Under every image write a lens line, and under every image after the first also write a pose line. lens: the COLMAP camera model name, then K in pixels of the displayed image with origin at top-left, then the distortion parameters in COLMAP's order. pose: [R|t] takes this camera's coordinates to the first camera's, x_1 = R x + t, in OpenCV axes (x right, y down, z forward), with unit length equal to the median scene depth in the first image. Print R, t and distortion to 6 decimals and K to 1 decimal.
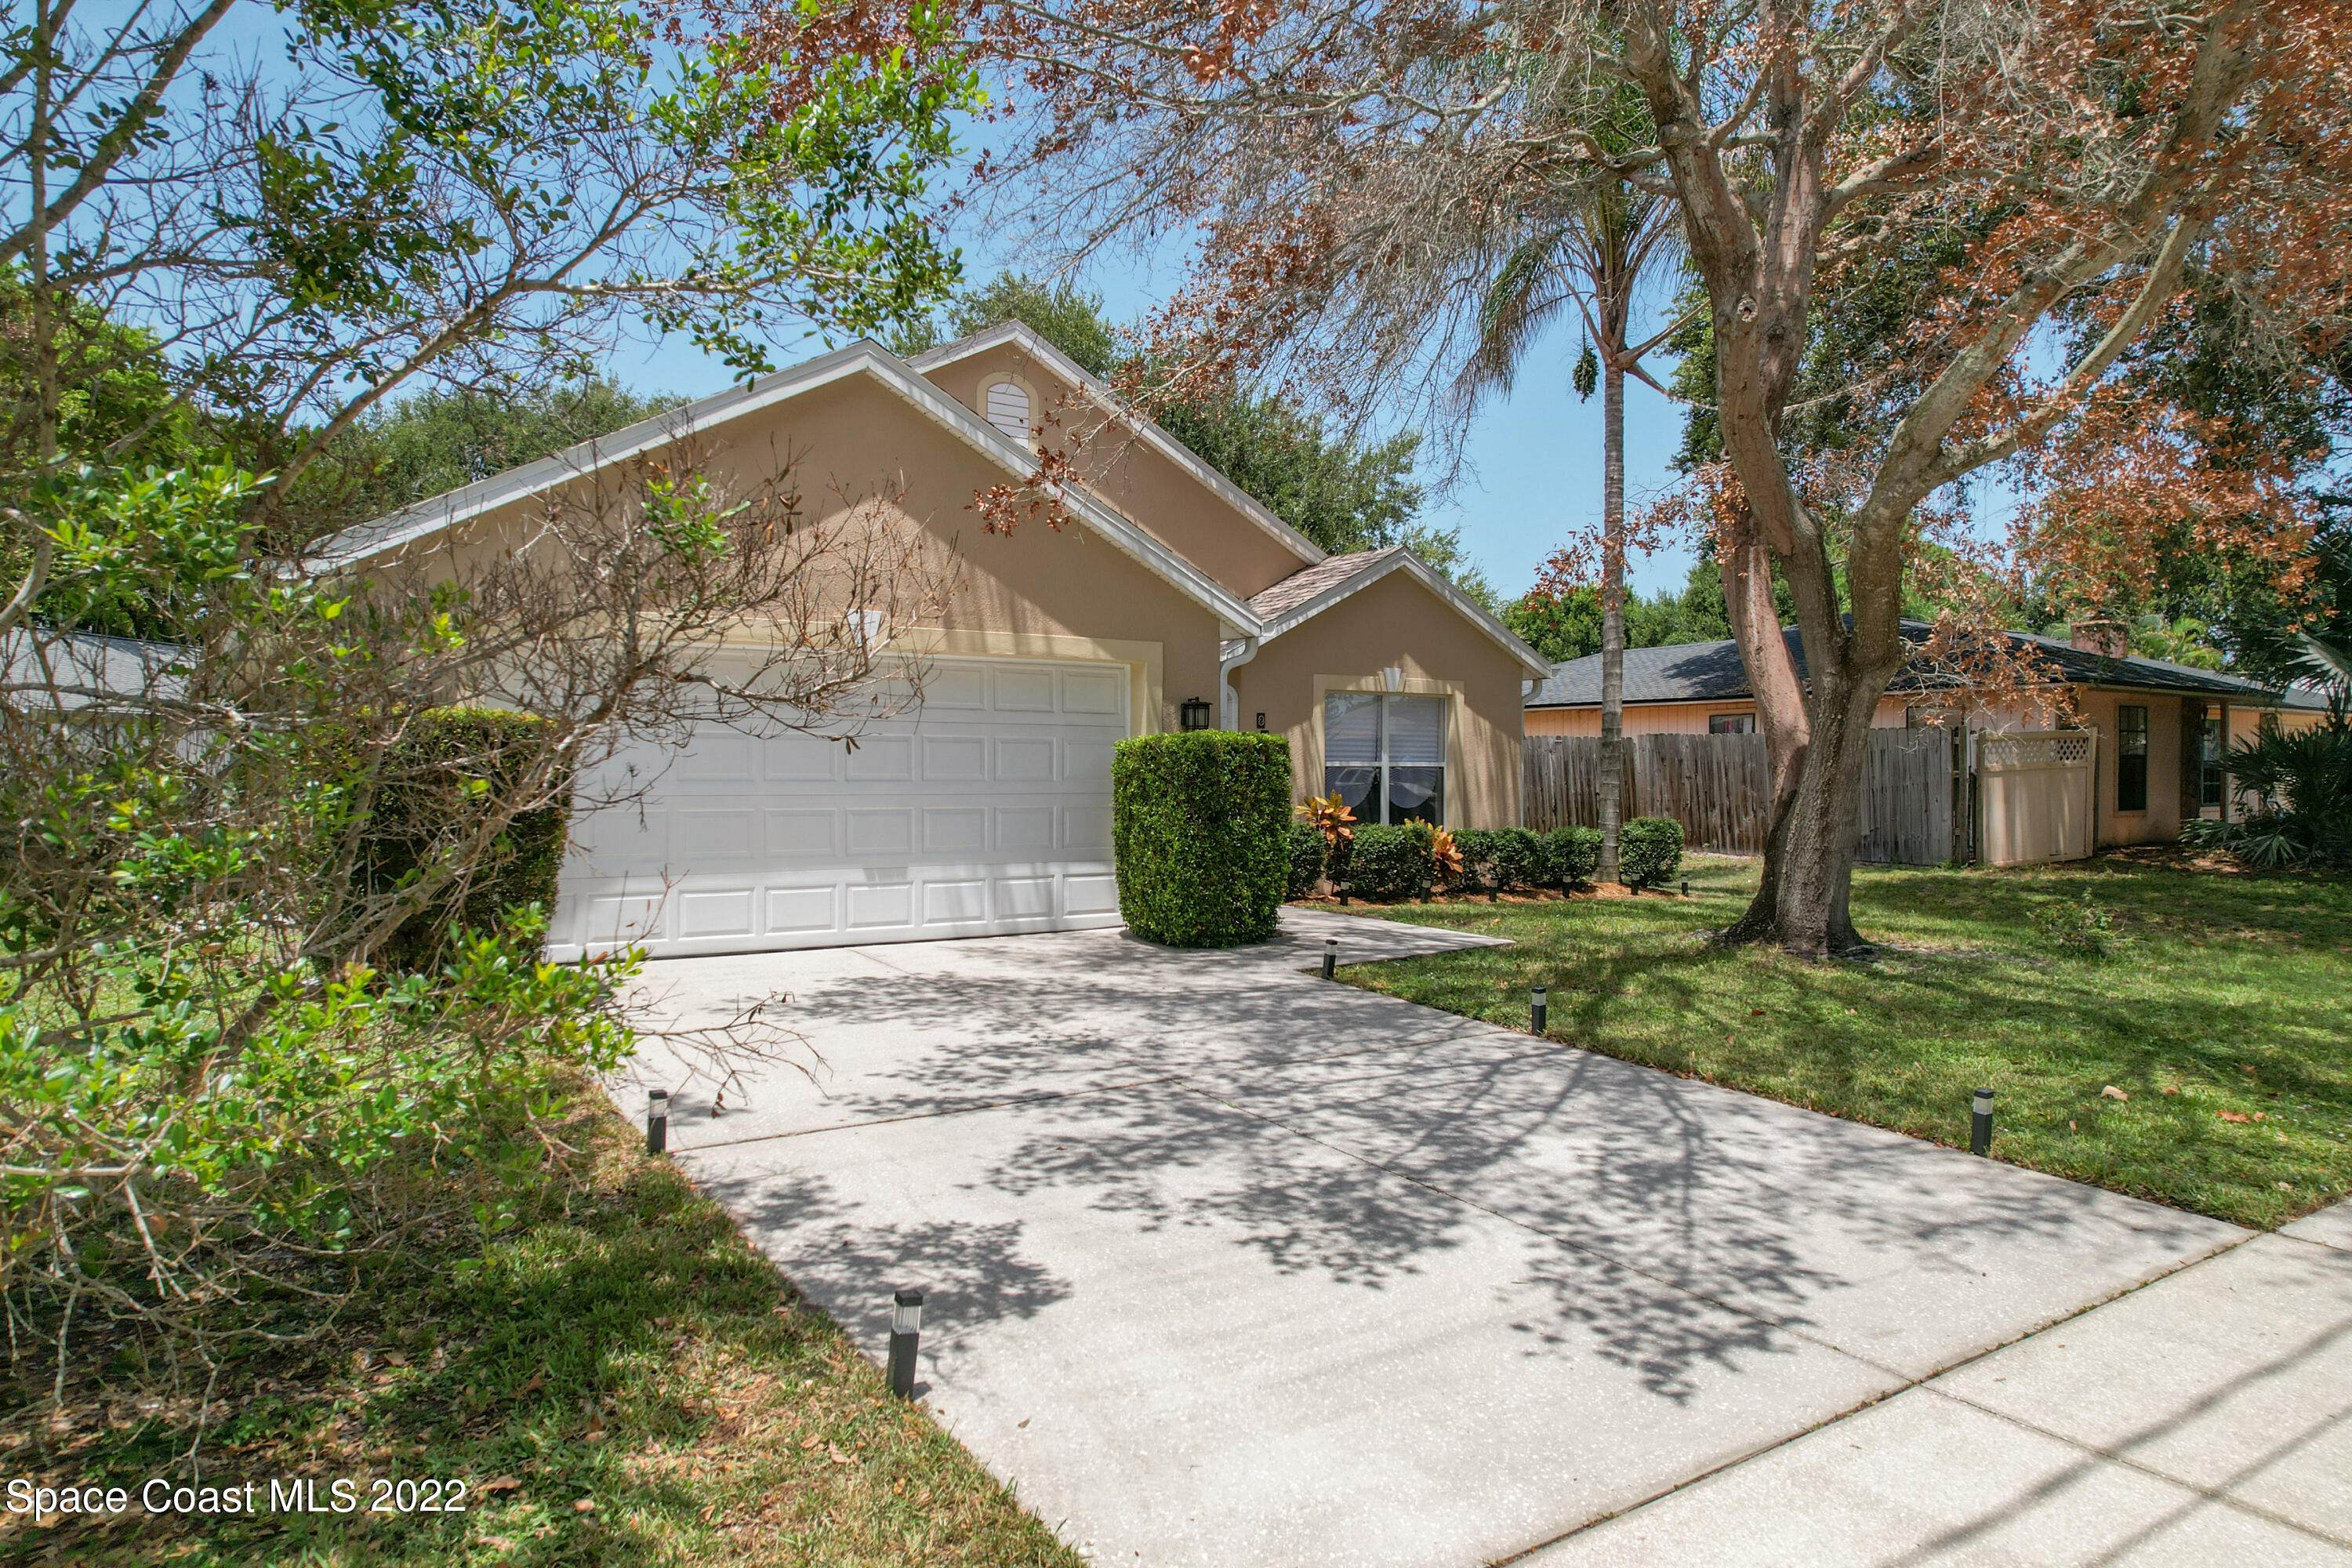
lens RADIAL K [[1488.7, 0, 1176.0], [0, 1488.7, 784.0], [0, 0, 1]] dist [-0.026336, -0.001366]
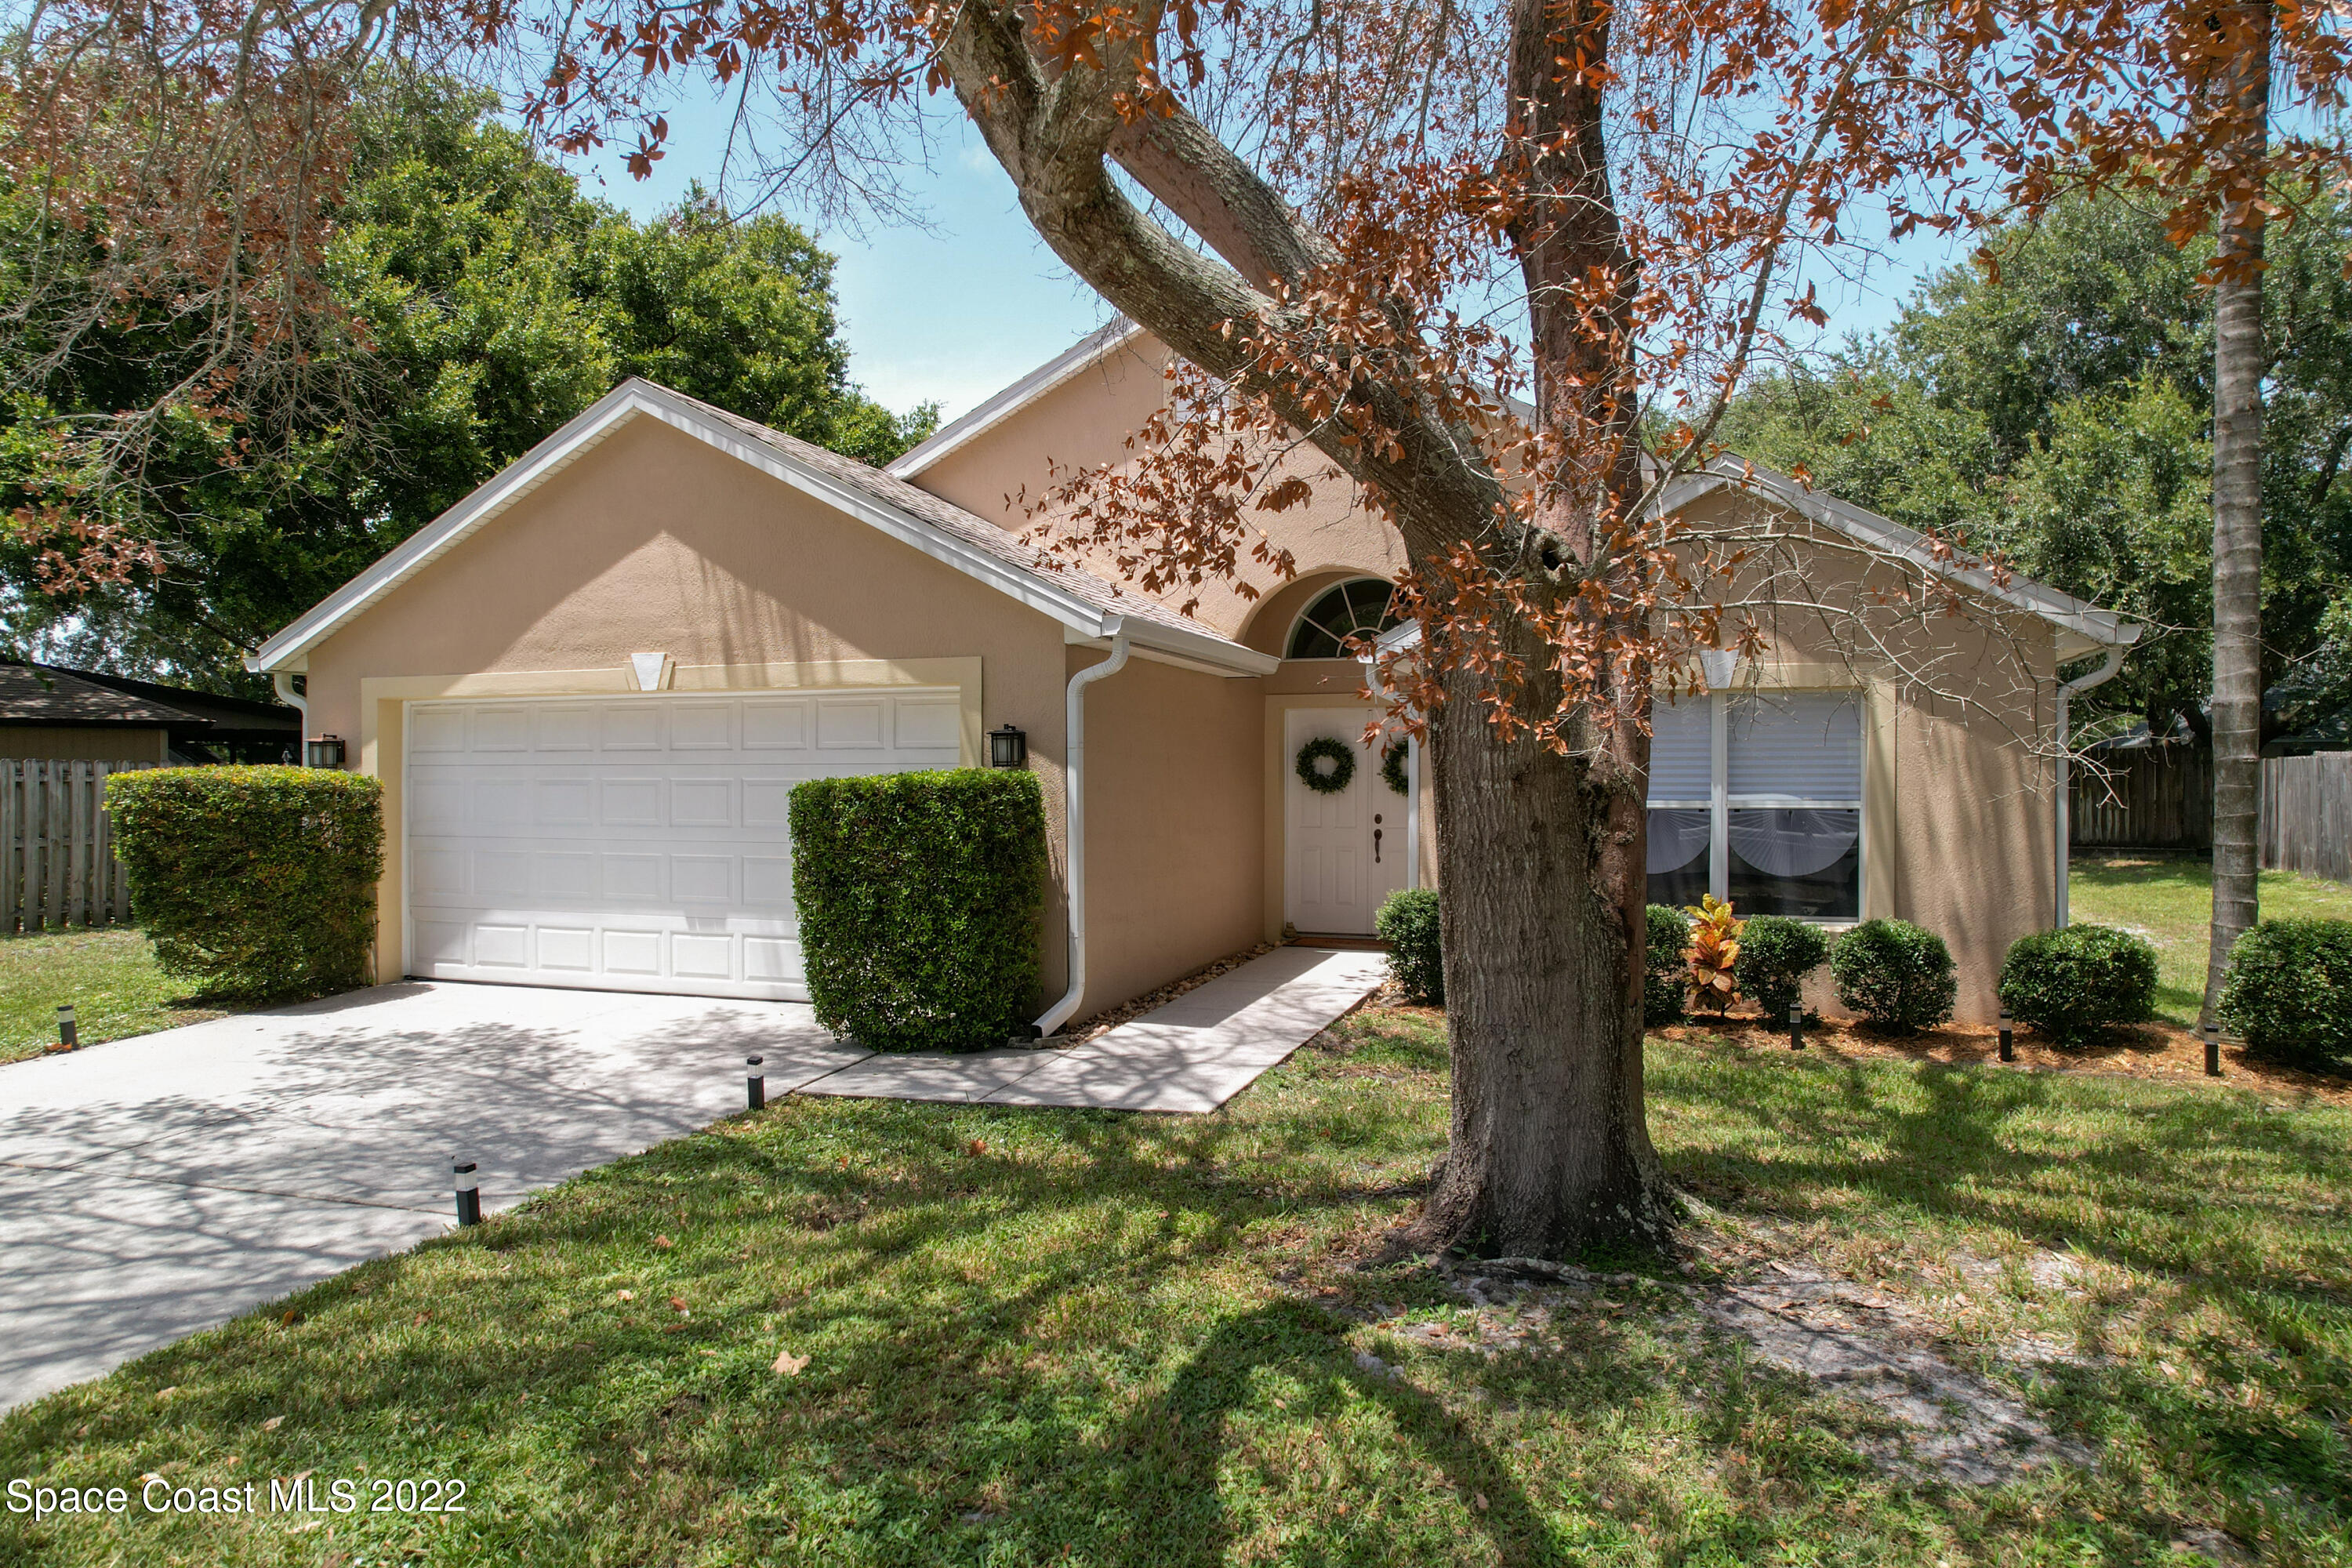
lens RADIAL K [[1488.7, 0, 1176.0], [0, 1488.7, 784.0], [0, 0, 1]] dist [-0.026336, -0.001366]
pose [[0.592420, -0.006372, -0.805604, 0.555645], [-0.004727, 0.999924, -0.011385, -0.014607], [0.805615, 0.010553, 0.592345, 0.492707]]
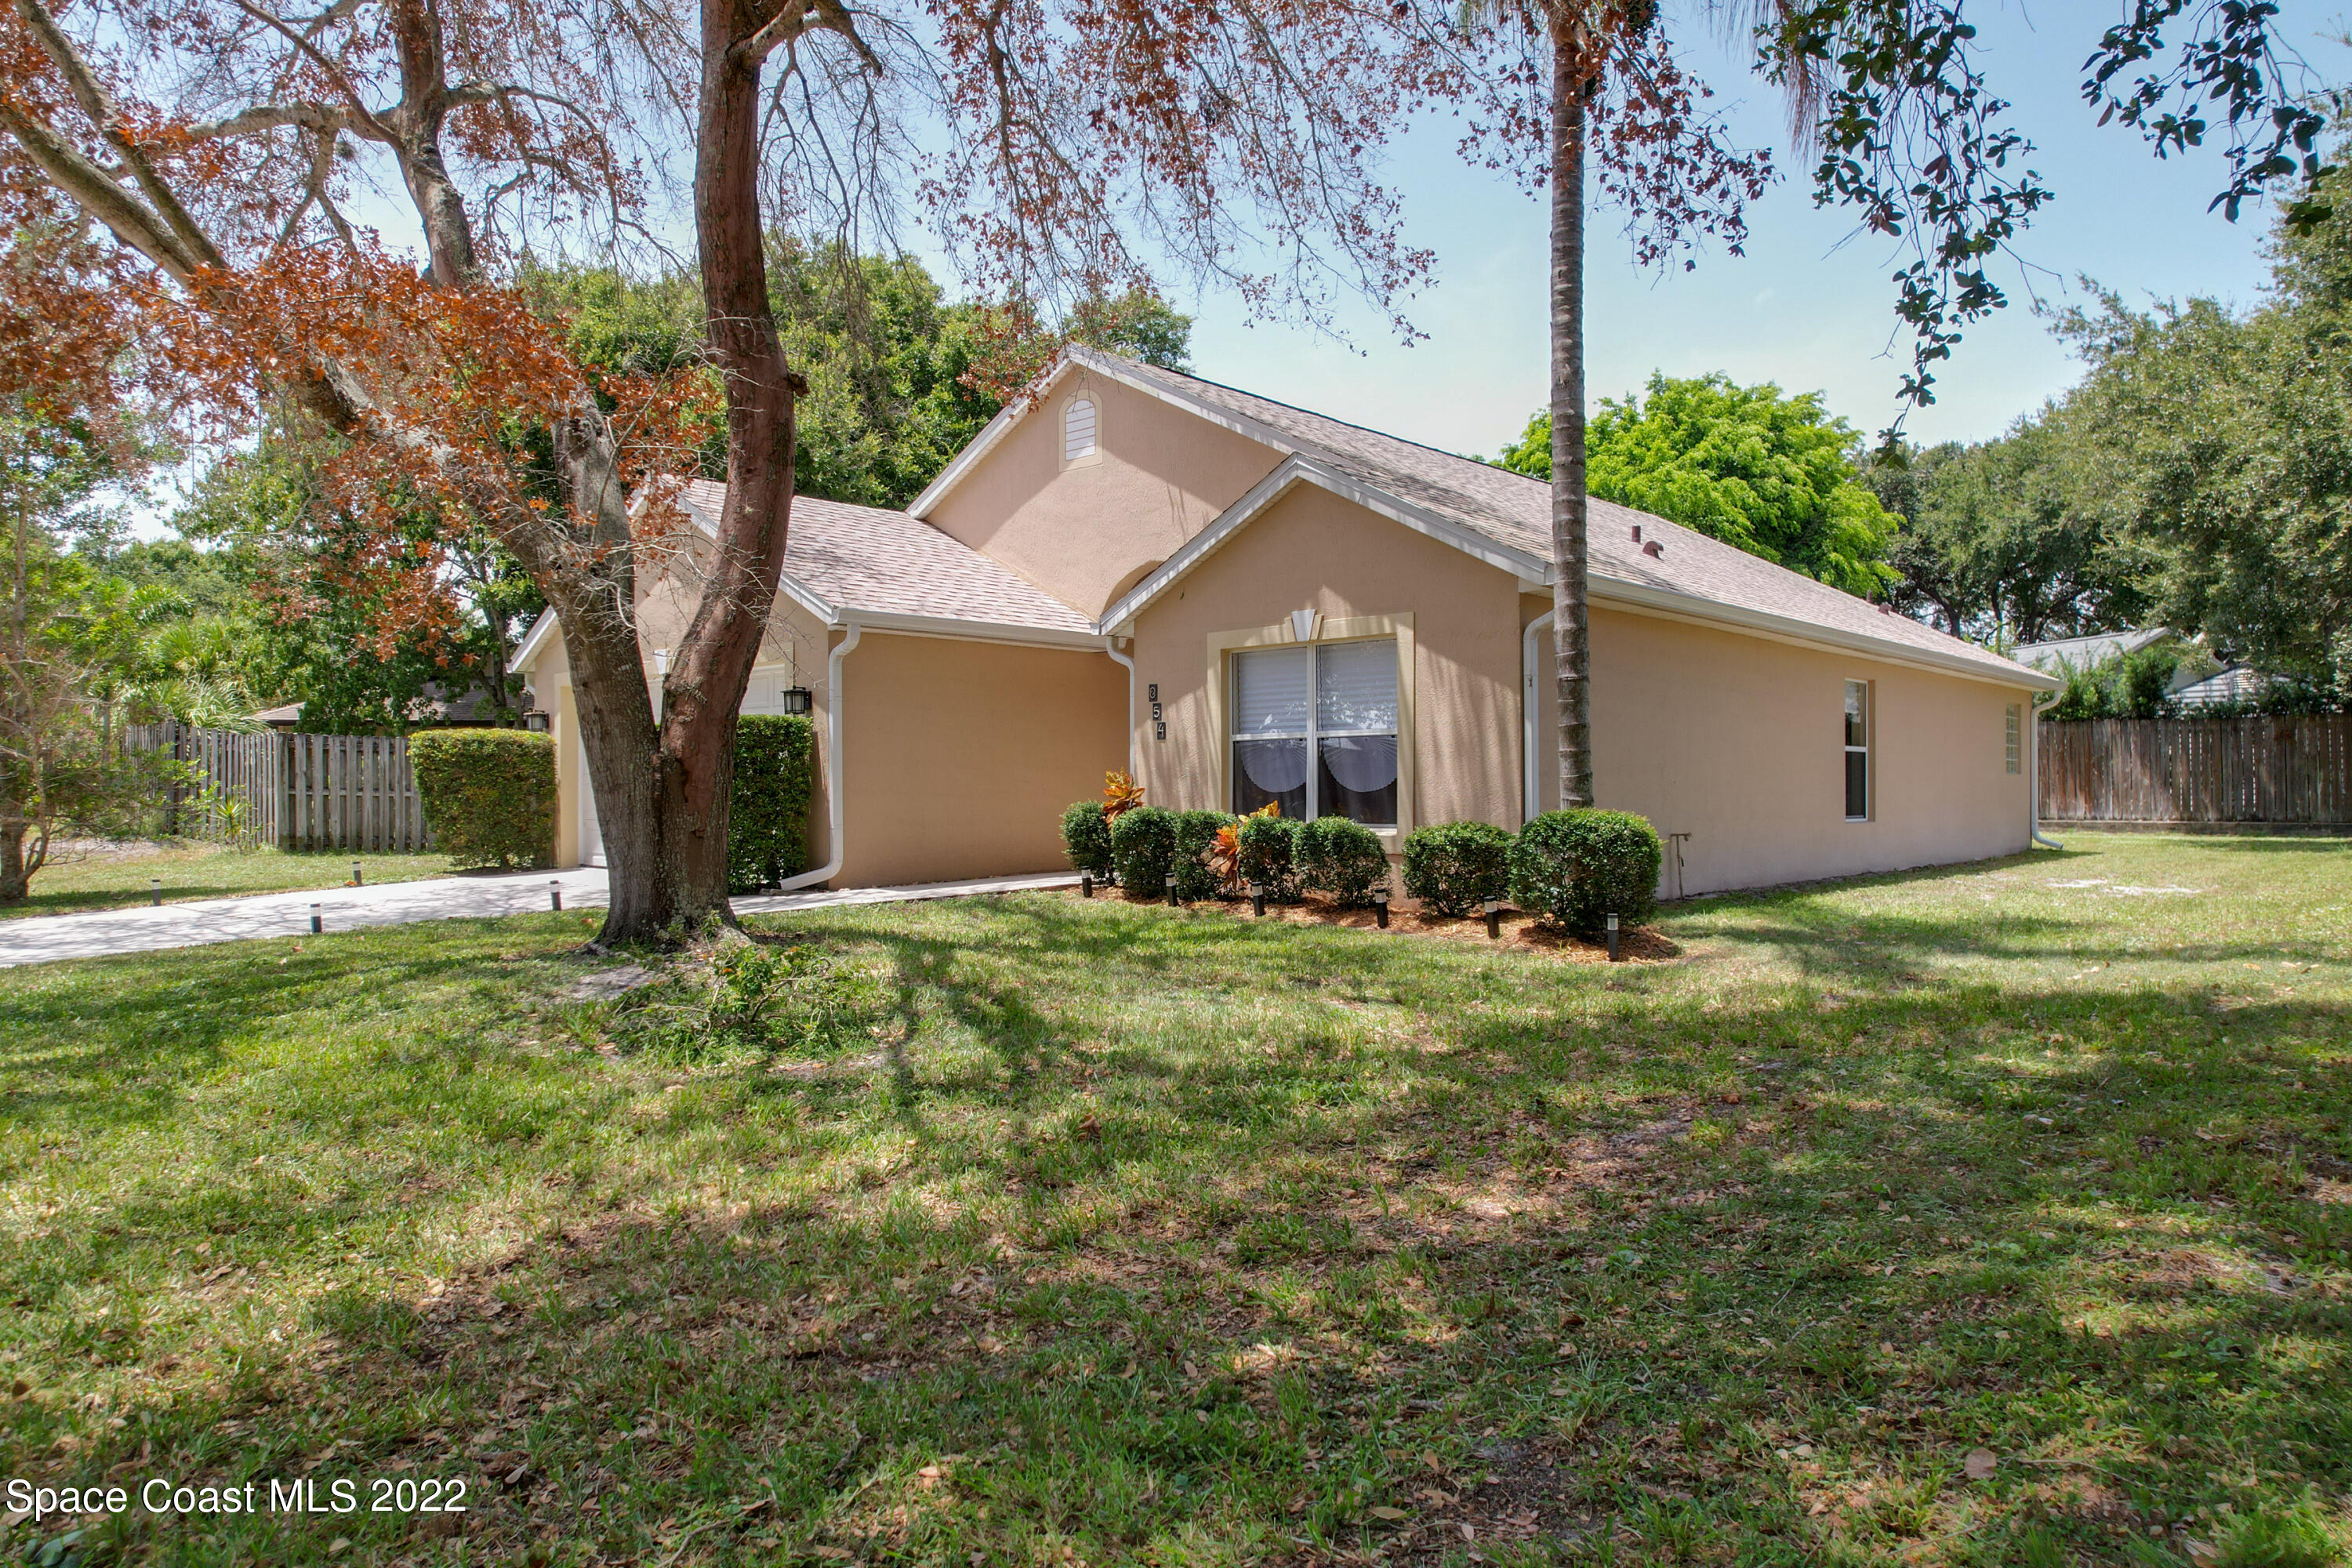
lens RADIAL K [[1488.7, 0, 1176.0], [0, 1488.7, 784.0], [0, 0, 1]] dist [-0.026336, -0.001366]
pose [[0.193895, -0.016428, -0.980885, 0.969401], [-0.008584, 0.999793, -0.018442, 0.030226], [0.980985, 0.011996, 0.193714, 0.857910]]
